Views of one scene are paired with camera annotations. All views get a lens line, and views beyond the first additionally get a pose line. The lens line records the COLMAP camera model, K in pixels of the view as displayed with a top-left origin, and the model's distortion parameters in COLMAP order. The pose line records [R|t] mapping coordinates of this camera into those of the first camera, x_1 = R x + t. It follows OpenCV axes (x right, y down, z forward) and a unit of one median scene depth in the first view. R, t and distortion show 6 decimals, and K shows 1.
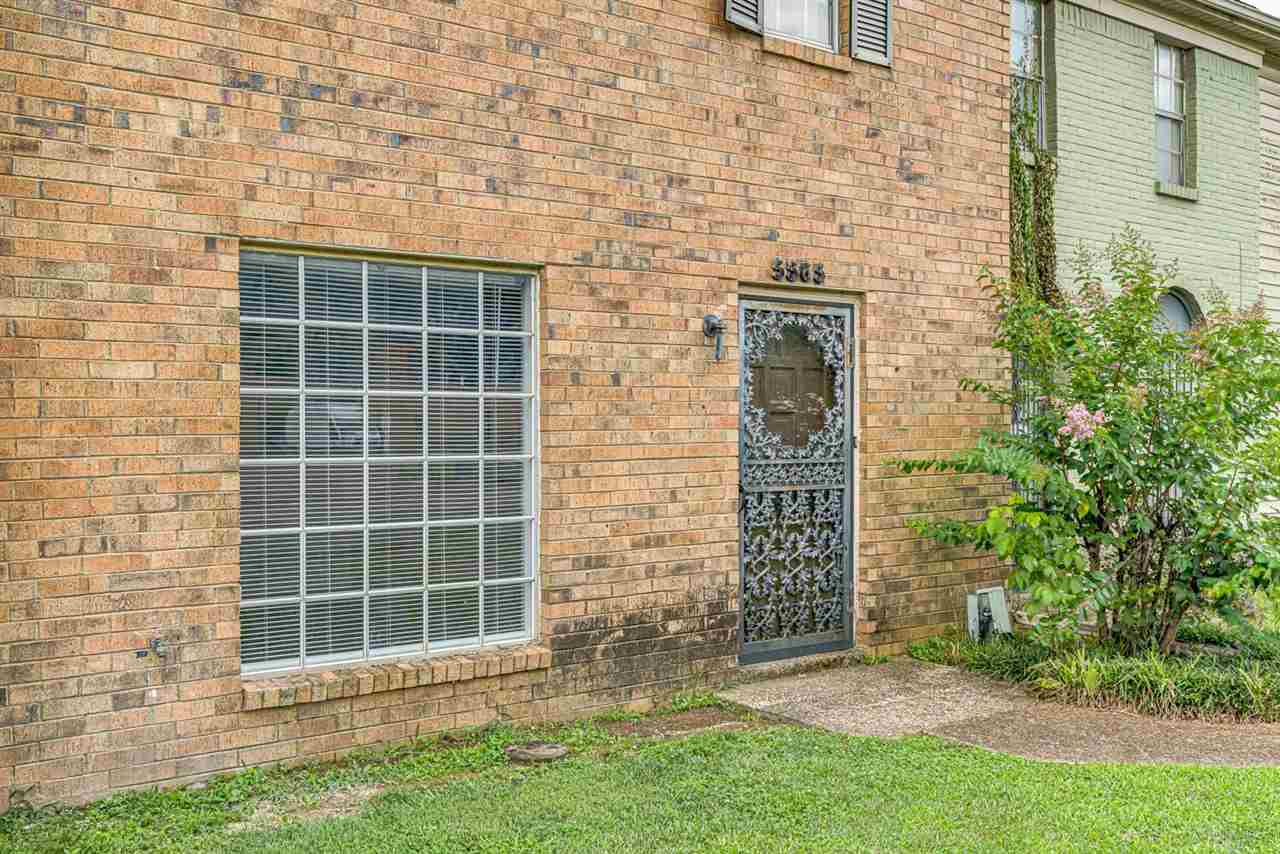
lens RADIAL K [[1214.8, 0, 640.0], [0, 1214.8, 427.0], [0, 0, 1]] dist [0.004580, 0.006940]
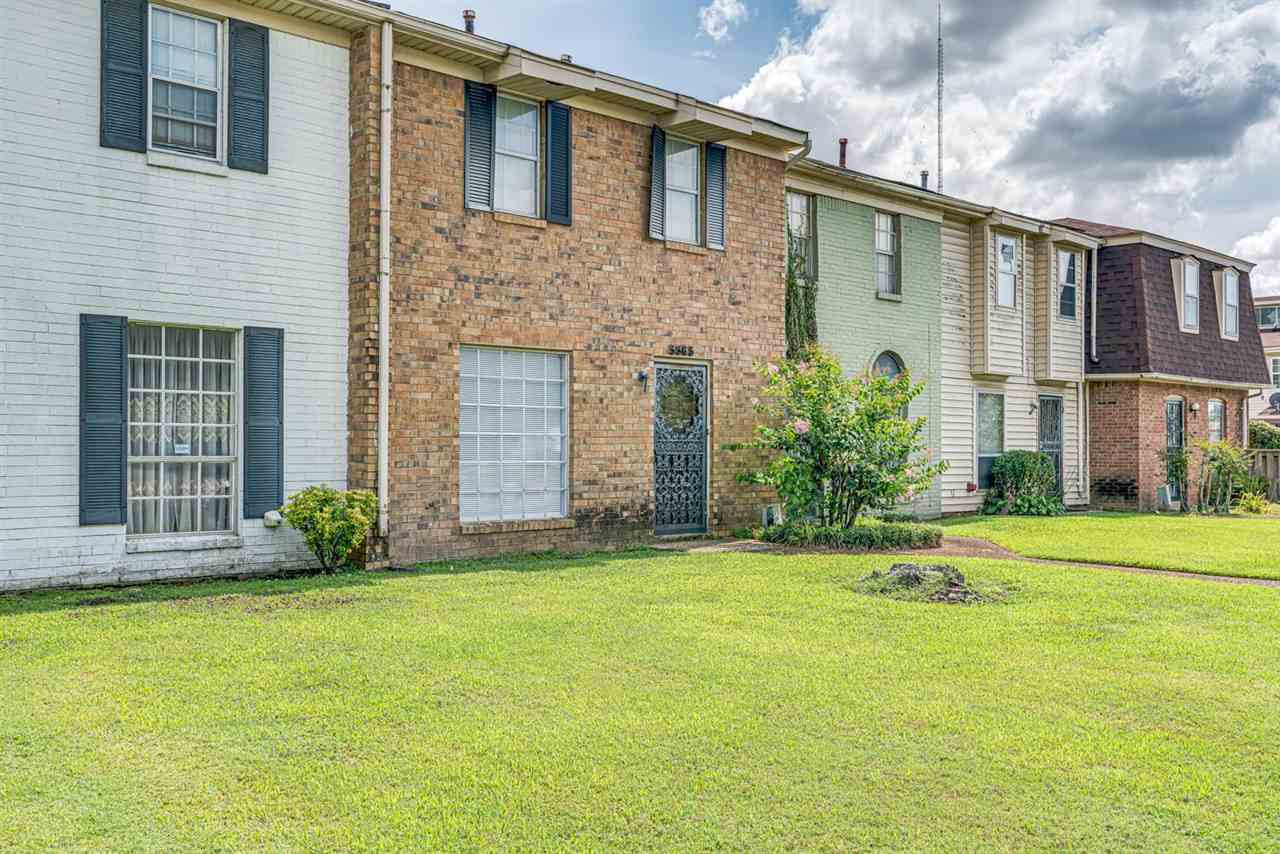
lens RADIAL K [[1214.8, 0, 640.0], [0, 1214.8, 427.0], [0, 0, 1]] dist [0.004580, 0.006940]
pose [[0.993566, 0.004720, 0.113159, -0.194495], [-0.002632, 0.999824, -0.018599, 0.048496], [-0.113227, 0.018181, 0.993403, -1.179699]]
